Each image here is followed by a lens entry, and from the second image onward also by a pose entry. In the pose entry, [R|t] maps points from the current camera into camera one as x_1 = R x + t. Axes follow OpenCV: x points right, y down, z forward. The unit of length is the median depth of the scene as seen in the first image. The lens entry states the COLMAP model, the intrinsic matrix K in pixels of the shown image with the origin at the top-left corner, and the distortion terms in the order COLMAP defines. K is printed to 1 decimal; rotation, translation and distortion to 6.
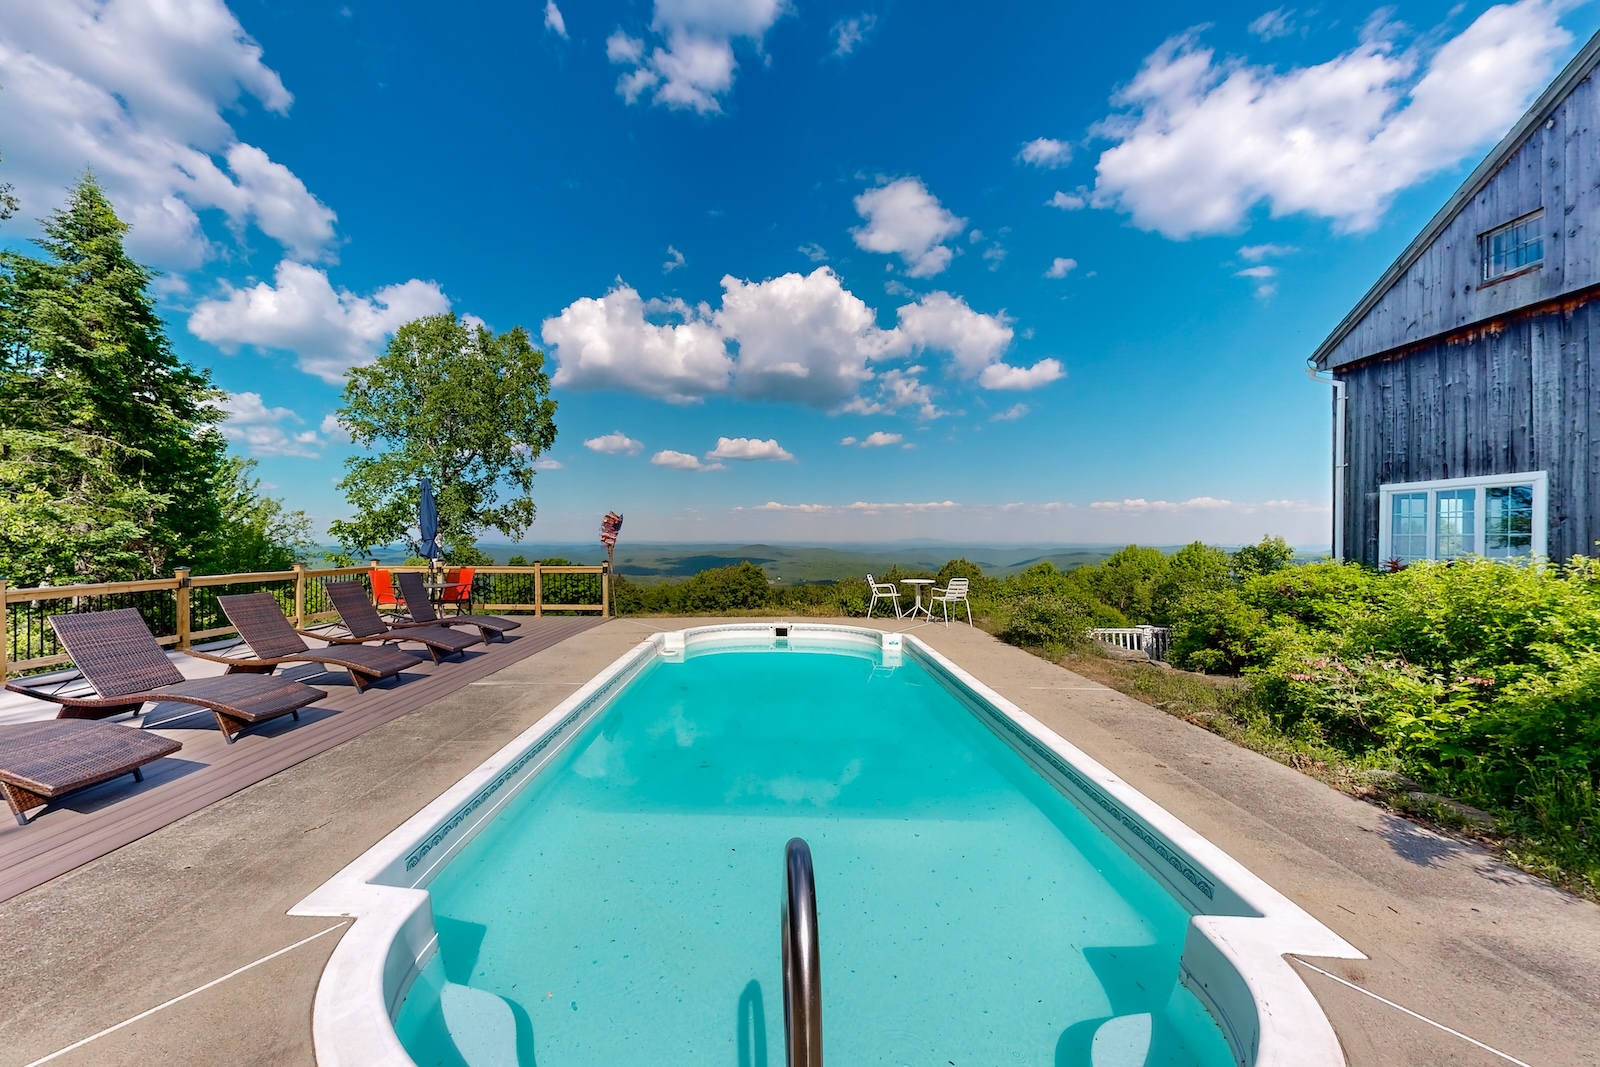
lens RADIAL K [[682.9, 0, 800.2], [0, 682.9, 533.3], [0, 0, 1]] dist [0.010014, 0.000489]
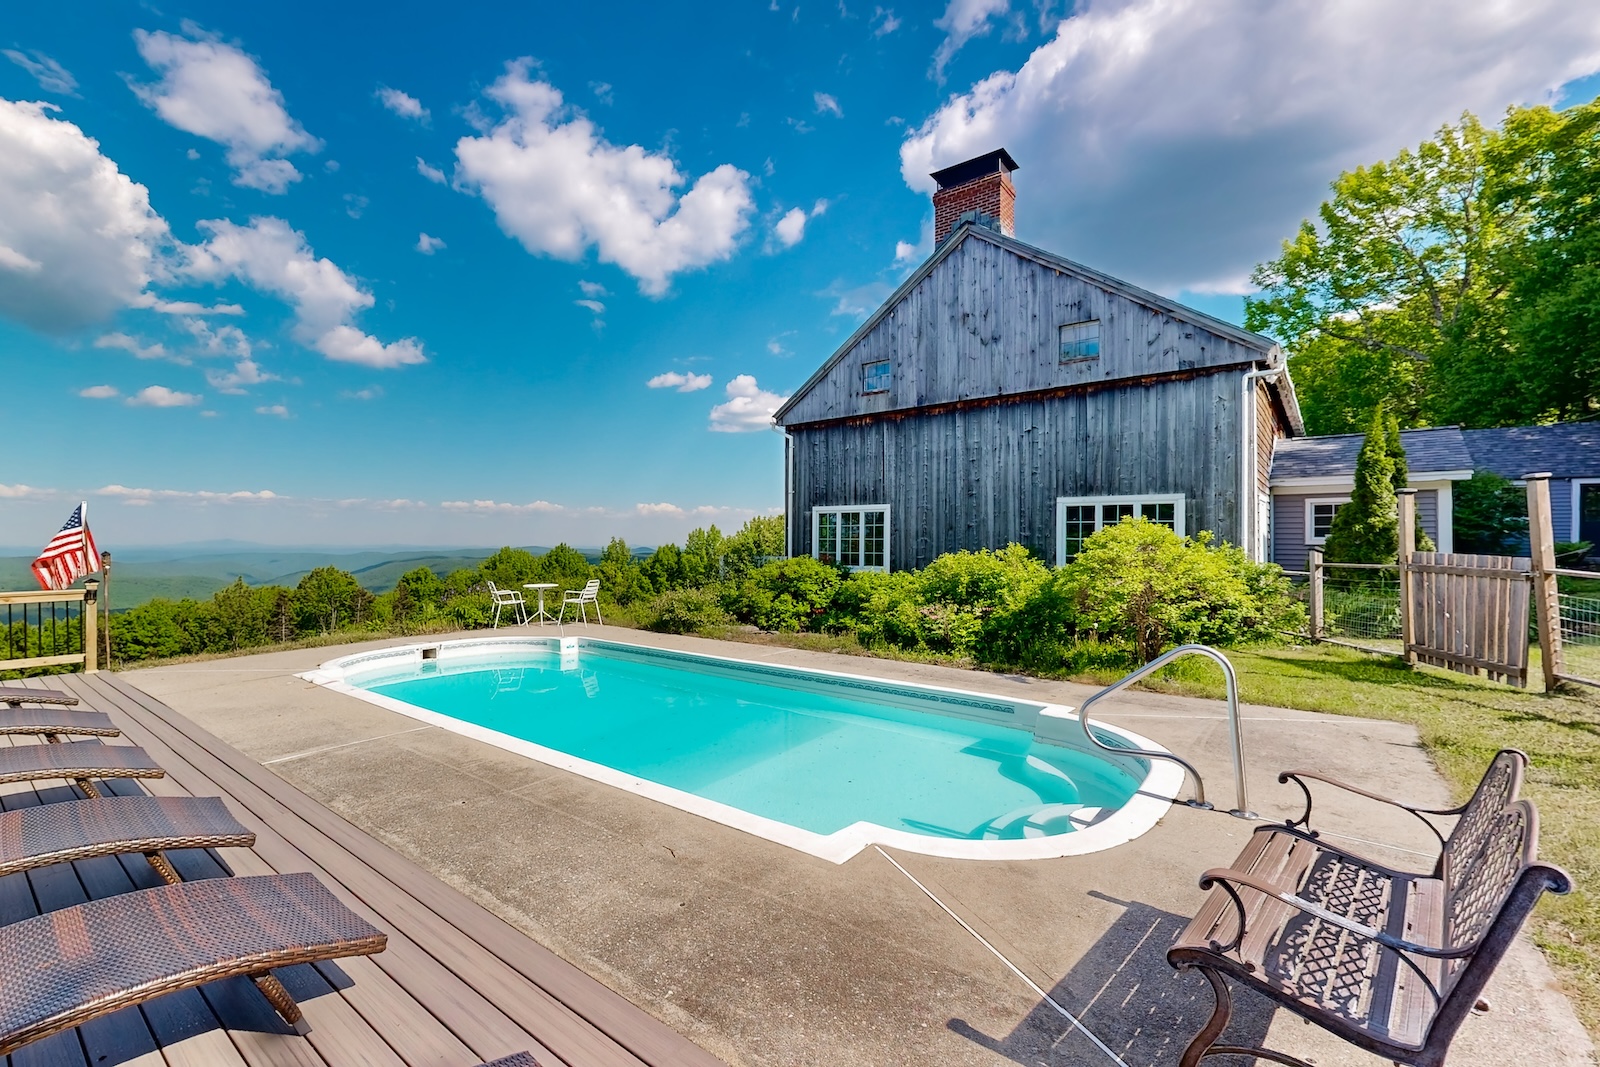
lens RADIAL K [[767.1, 0, 800.2], [0, 767.1, 539.4], [0, 0, 1]] dist [0.012926, 0.002651]
pose [[0.514985, 0.000940, 0.857199, -0.359424], [-0.006758, 0.999973, 0.002963, -0.000977], [-0.857172, -0.007319, 0.514977, 0.073262]]
